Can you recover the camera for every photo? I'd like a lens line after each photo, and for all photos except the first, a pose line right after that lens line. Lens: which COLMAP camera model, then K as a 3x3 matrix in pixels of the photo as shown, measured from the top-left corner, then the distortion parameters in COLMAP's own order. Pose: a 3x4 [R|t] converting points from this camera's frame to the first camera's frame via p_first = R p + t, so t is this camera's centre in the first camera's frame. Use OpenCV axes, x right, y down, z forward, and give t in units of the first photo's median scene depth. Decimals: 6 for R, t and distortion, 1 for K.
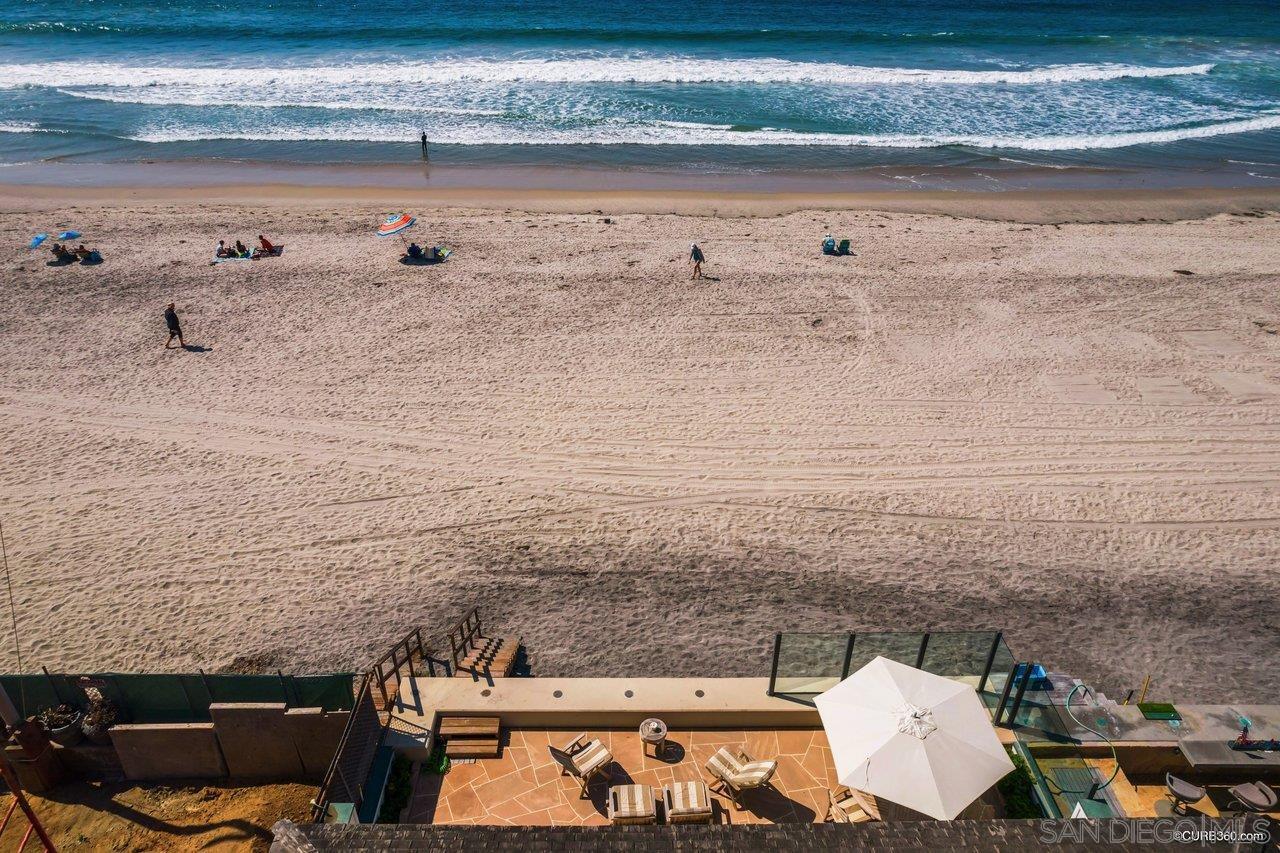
lens RADIAL K [[848.9, 0, 641.0], [0, 848.9, 429.2], [0, 0, 1]] dist [-0.006328, 0.007036]
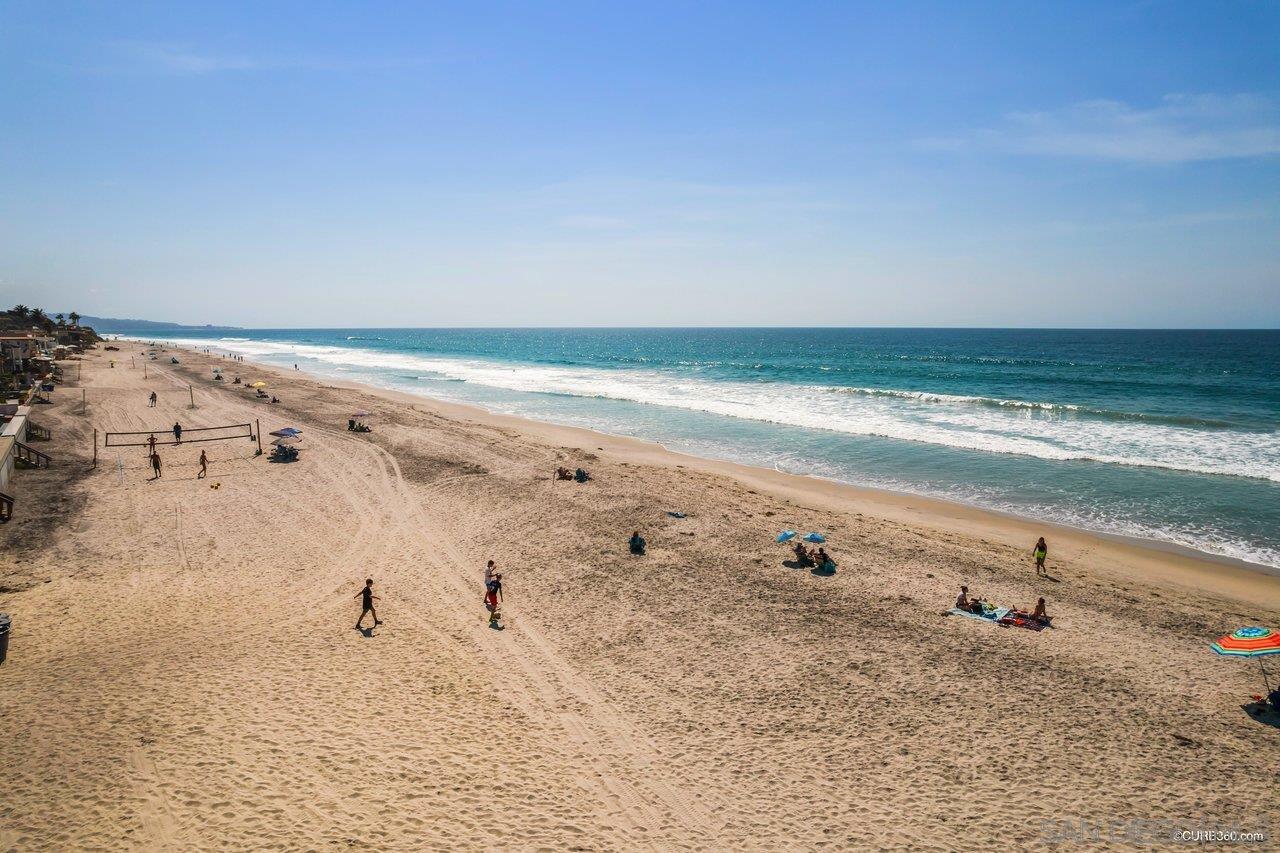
lens RADIAL K [[848.9, 0, 637.2], [0, 848.9, 430.0], [0, 0, 1]] dist [-0.006328, 0.007036]
pose [[0.584057, 0.103881, -0.805038, -0.092559], [-0.411901, 0.892527, -0.183664, -0.093793], [0.699439, 0.438866, 0.564076, 0.338344]]
